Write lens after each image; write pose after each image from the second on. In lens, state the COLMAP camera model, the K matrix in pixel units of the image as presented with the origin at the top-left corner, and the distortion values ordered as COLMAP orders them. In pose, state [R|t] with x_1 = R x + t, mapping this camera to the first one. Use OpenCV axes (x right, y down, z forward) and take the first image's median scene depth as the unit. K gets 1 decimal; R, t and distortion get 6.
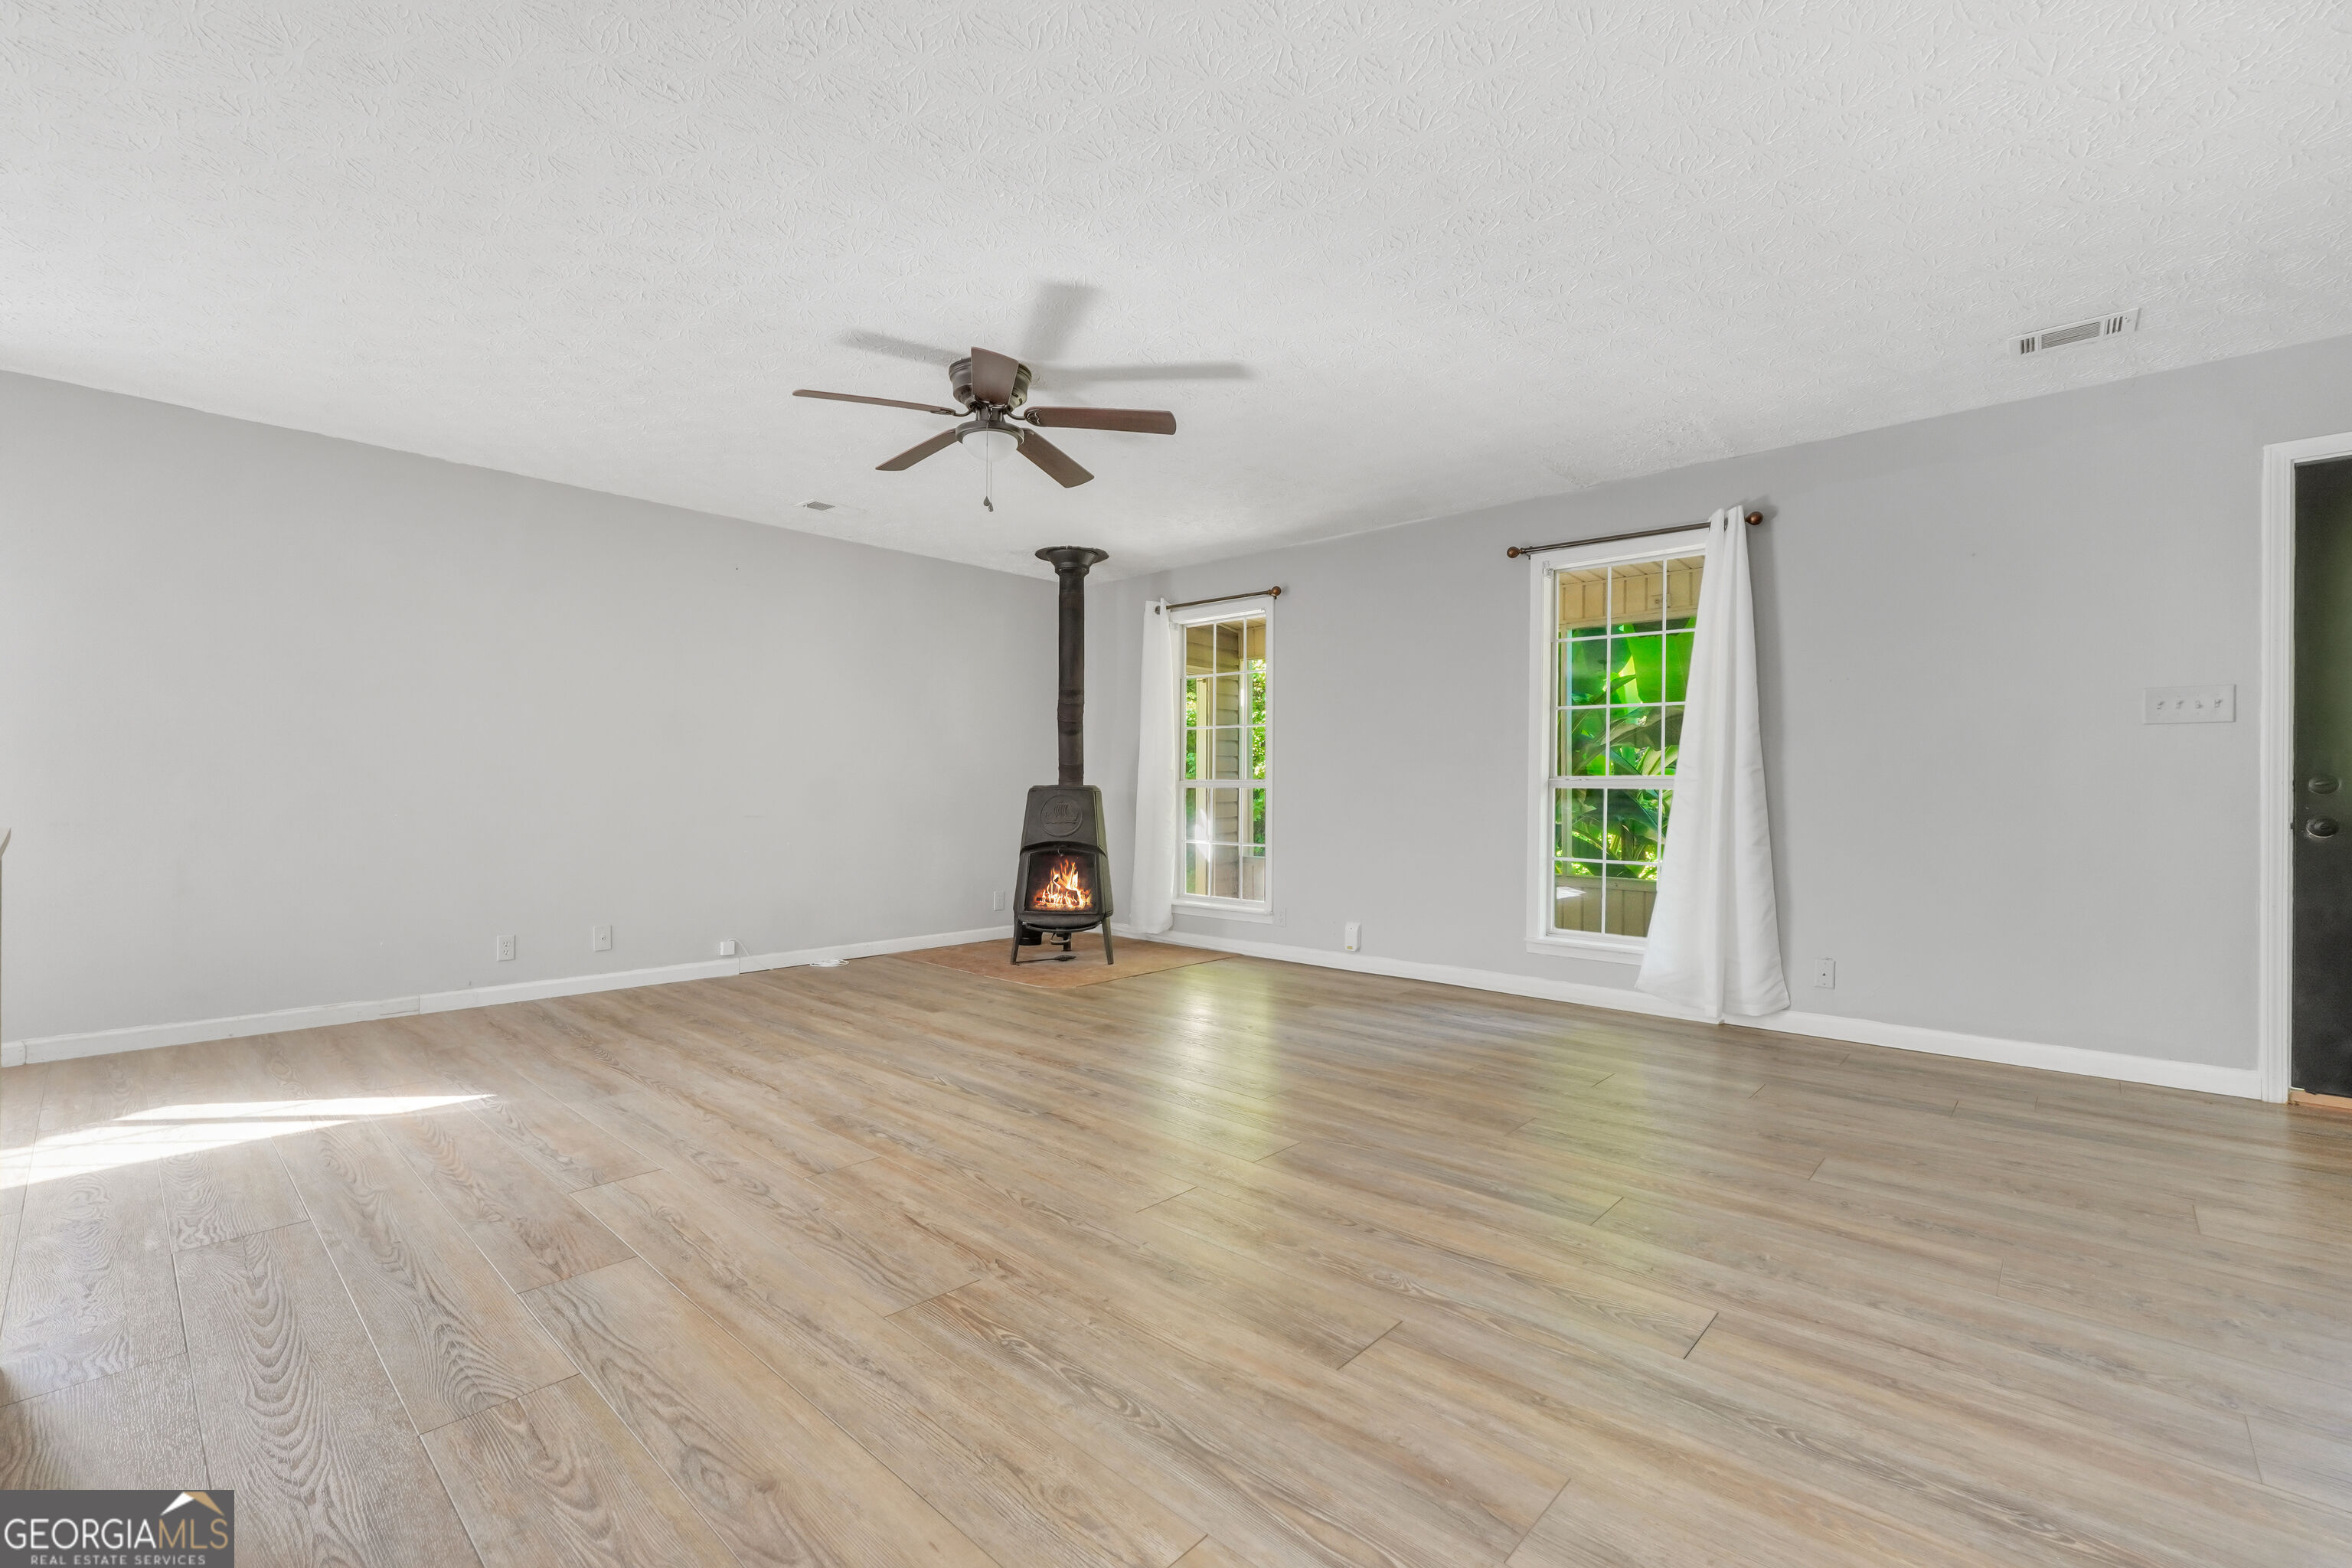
lens RADIAL K [[984.1, 0, 1176.0], [0, 984.1, 784.0], [0, 0, 1]] dist [-0.012709, 0.001078]
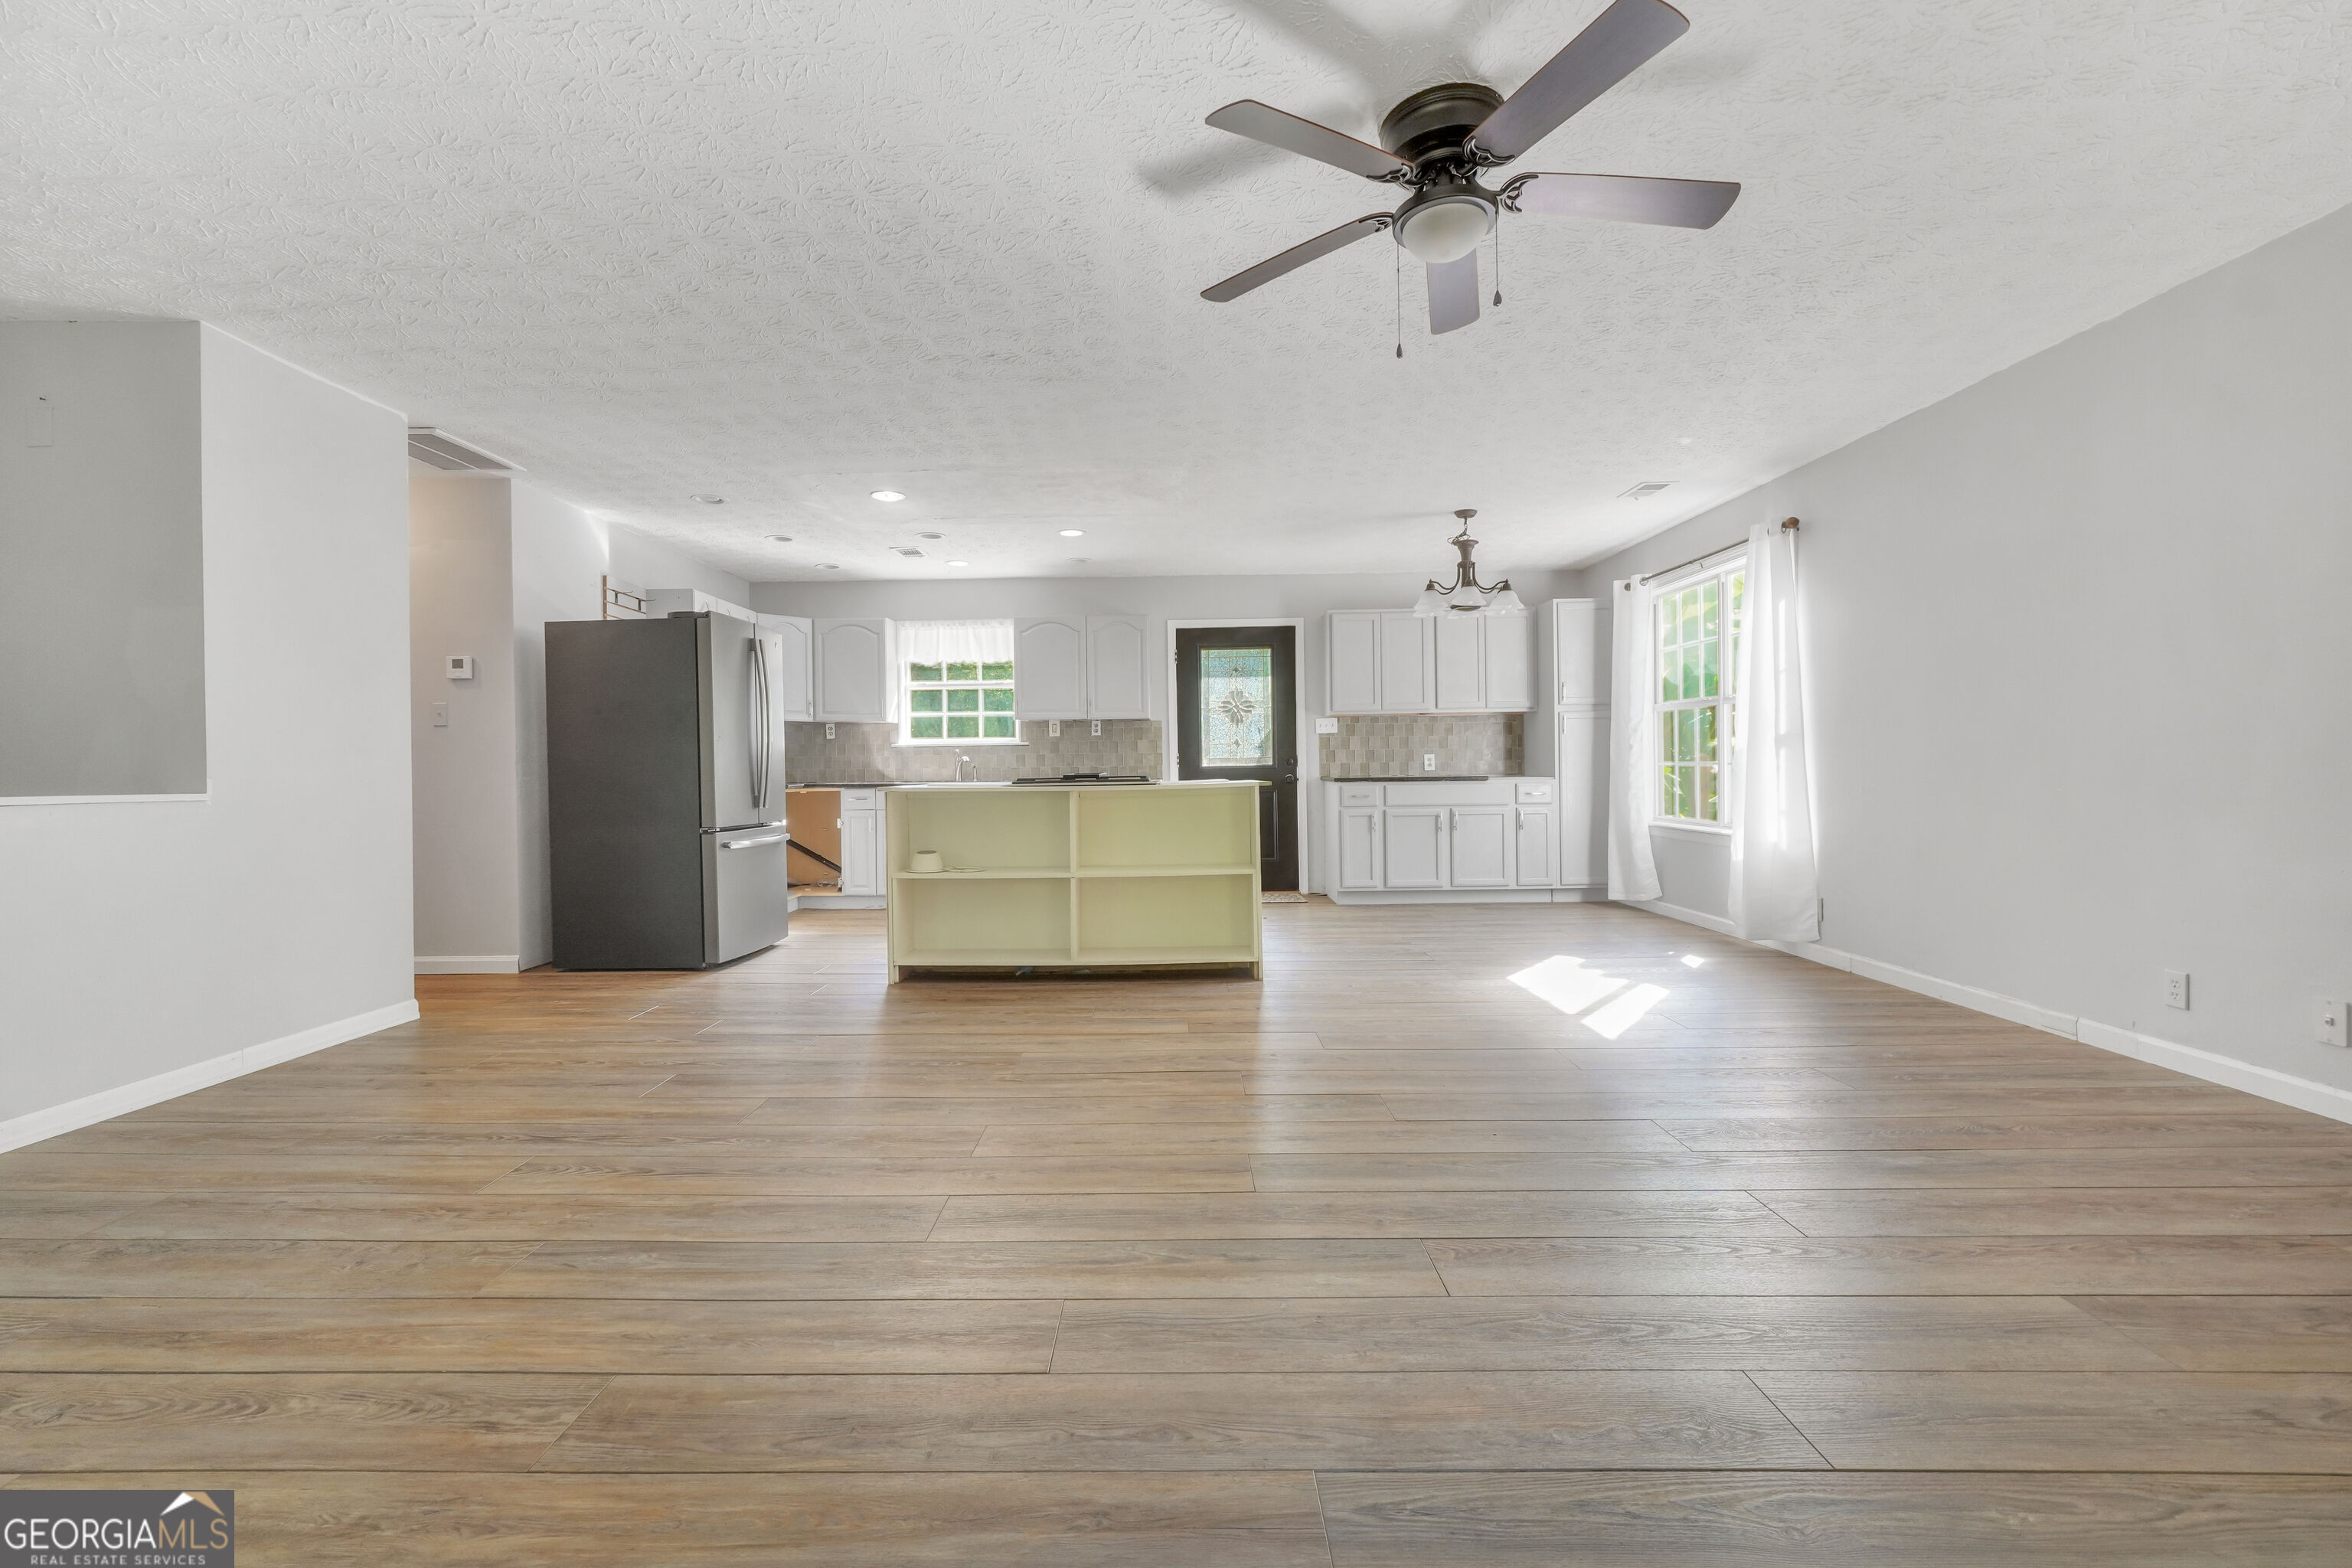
lens RADIAL K [[1012.2, 0, 1176.0], [0, 1012.2, 784.0], [0, 0, 1]] dist [-0.015926, 0.006816]
pose [[-0.746445, 0.012992, -0.665321, 0.318874], [0.012672, 0.999906, 0.005309, 0.011255], [0.665327, -0.004468, -0.746539, 1.108789]]
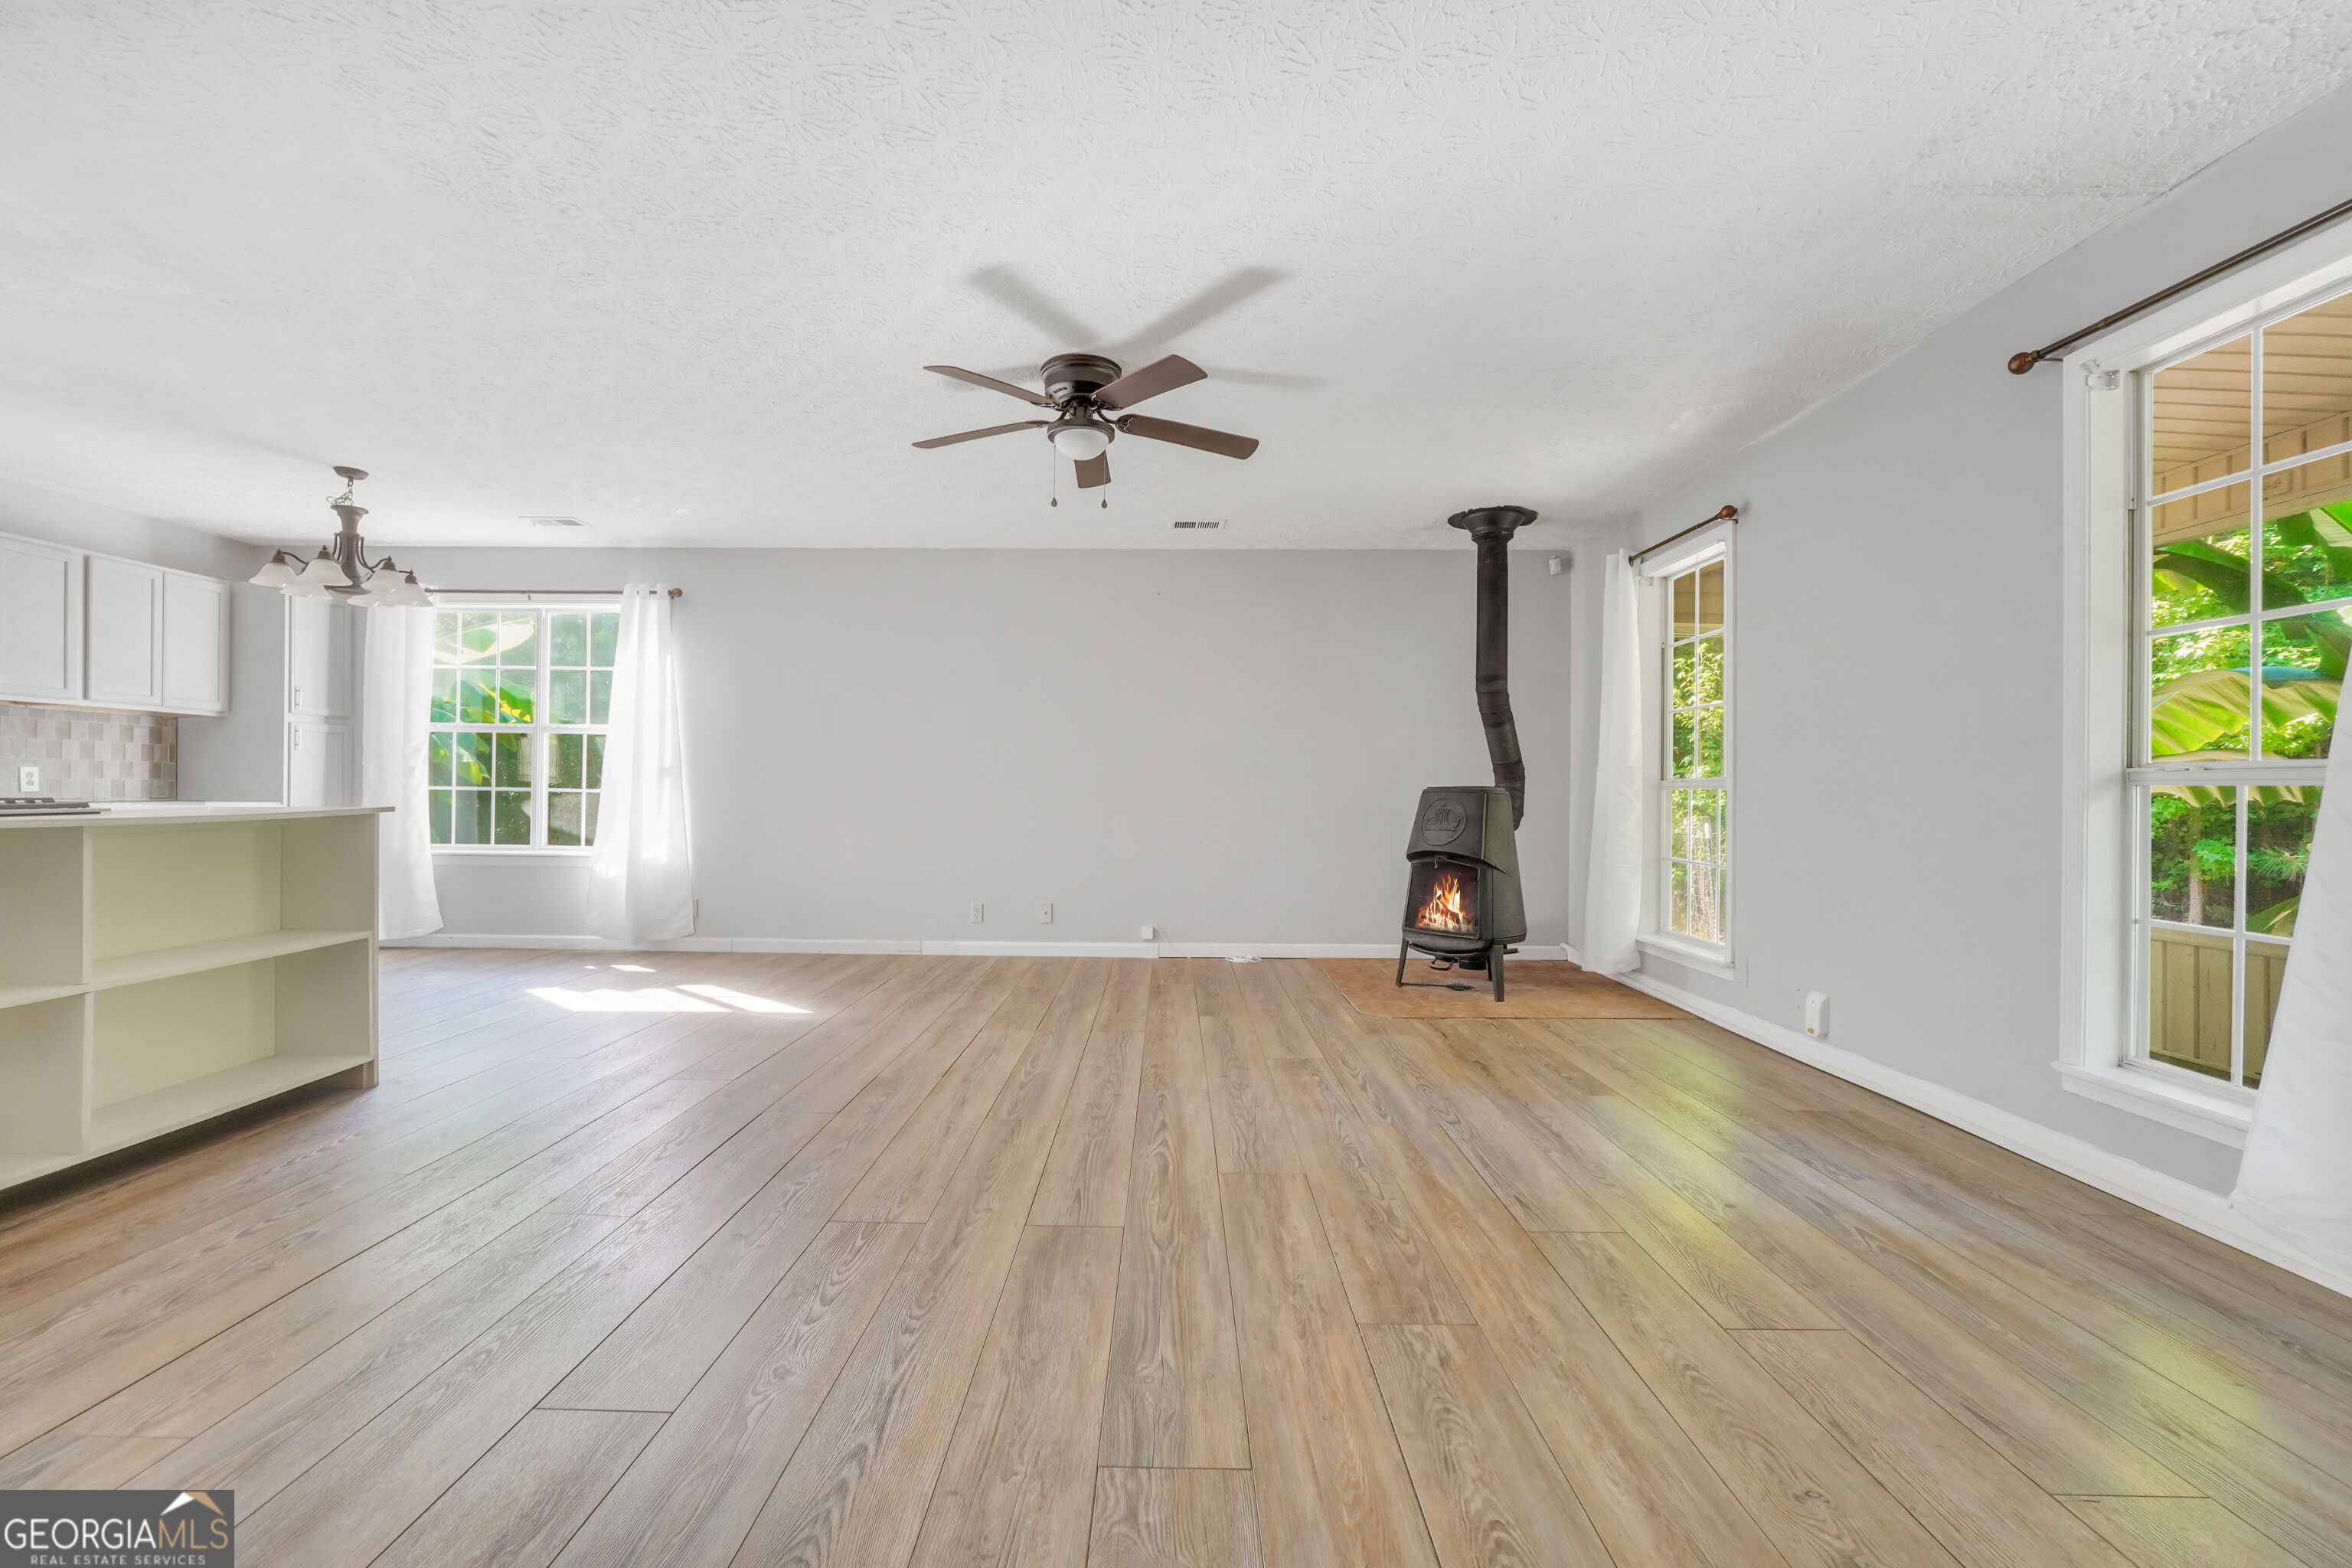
lens RADIAL K [[984.1, 0, 1176.0], [0, 984.1, 784.0], [0, 0, 1]] dist [-0.012709, 0.001078]
pose [[0.676755, -0.007163, -0.736174, 0.489748], [0.003168, 0.999972, -0.006818, 0.005353], [0.736202, 0.002282, 0.676758, 0.319048]]
